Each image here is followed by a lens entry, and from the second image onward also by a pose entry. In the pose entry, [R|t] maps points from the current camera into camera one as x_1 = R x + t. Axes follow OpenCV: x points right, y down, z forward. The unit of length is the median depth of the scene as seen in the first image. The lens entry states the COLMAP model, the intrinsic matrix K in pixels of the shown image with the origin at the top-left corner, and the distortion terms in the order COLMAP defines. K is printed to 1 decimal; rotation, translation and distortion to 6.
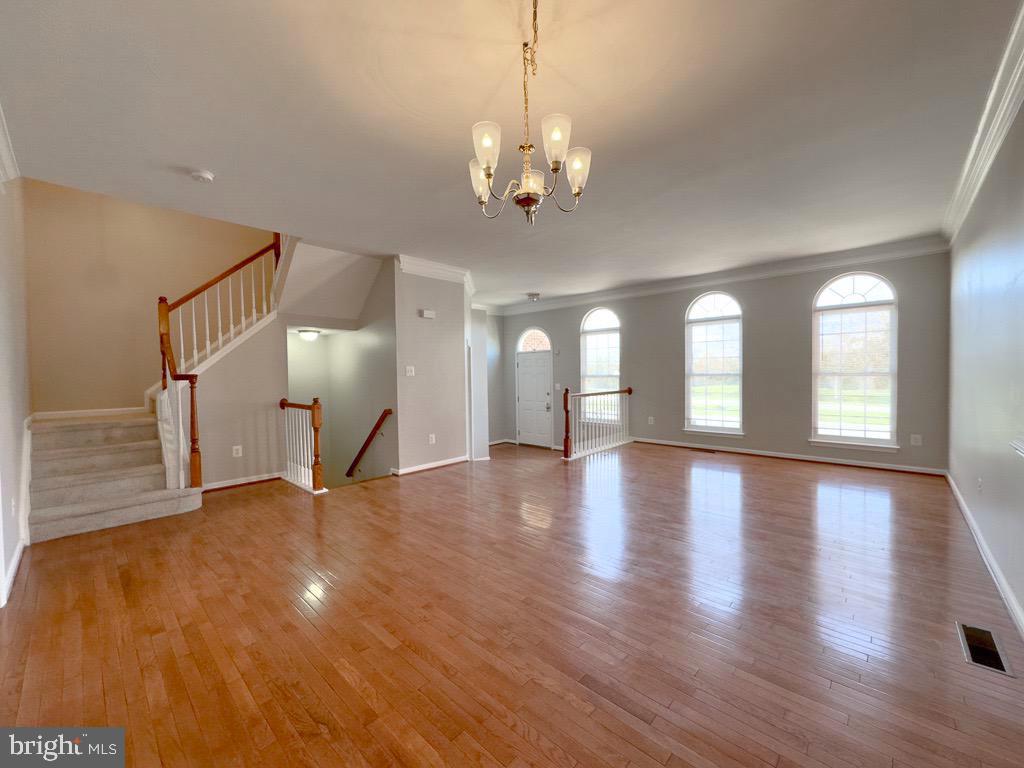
lens RADIAL K [[408.5, 0, 510.3], [0, 408.5, 383.8], [0, 0, 1]] dist [-0.002558, 0.000880]
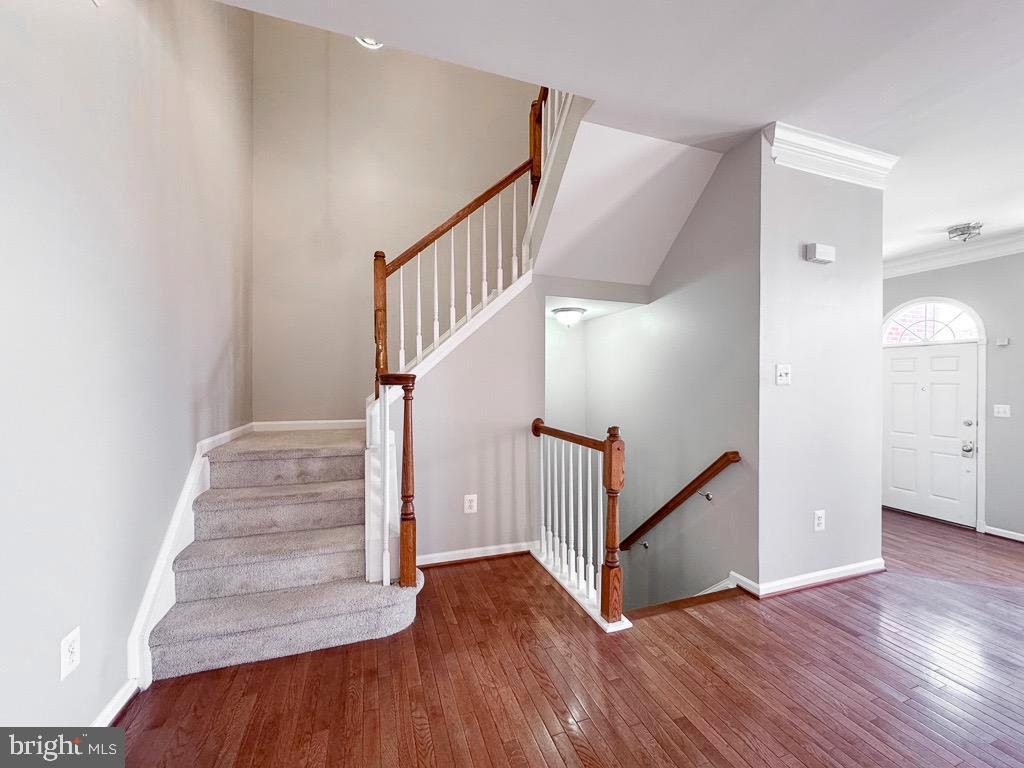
lens RADIAL K [[408.5, 0, 509.4], [0, 408.5, 385.7], [0, 0, 1]] dist [-0.002558, 0.000880]
pose [[0.886604, 0.022083, -0.462002, -0.340233], [-0.028391, 0.999574, -0.006705, -0.006804], [0.461657, 0.019061, 0.886853, 0.483290]]
